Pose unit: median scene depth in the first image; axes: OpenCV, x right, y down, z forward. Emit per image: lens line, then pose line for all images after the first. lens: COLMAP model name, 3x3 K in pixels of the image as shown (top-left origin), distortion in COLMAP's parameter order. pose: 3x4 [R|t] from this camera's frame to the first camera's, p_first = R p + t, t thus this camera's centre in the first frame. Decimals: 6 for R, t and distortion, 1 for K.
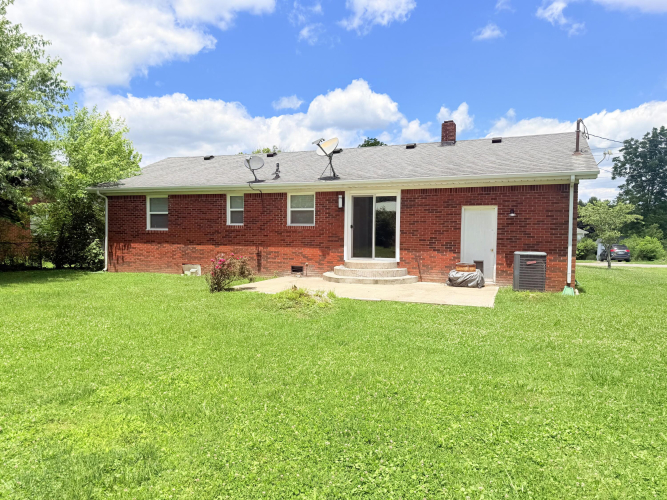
lens RADIAL K [[469.1, 0, 331.2], [0, 469.1, 247.4], [0, 0, 1]] dist [0.079717, -0.076668]
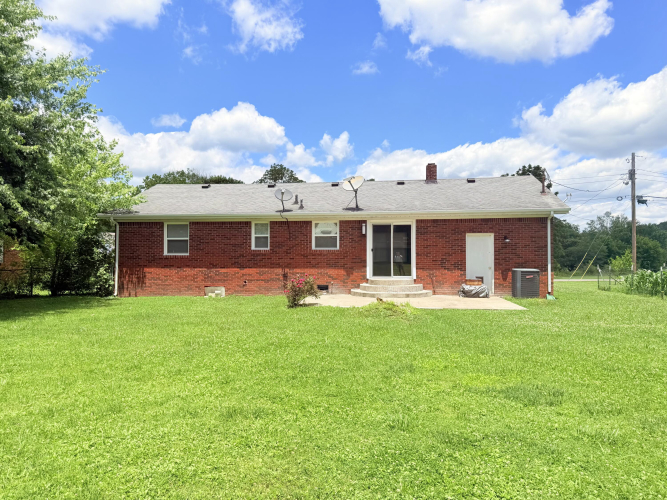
lens RADIAL K [[469.1, 0, 331.2], [0, 469.1, 247.4], [0, 0, 1]] dist [0.079717, -0.076668]
pose [[0.971498, -0.007290, 0.236935, -0.313463], [0.018288, 0.998853, -0.044255, -0.000742], [-0.236341, 0.047327, 0.970517, -0.113441]]
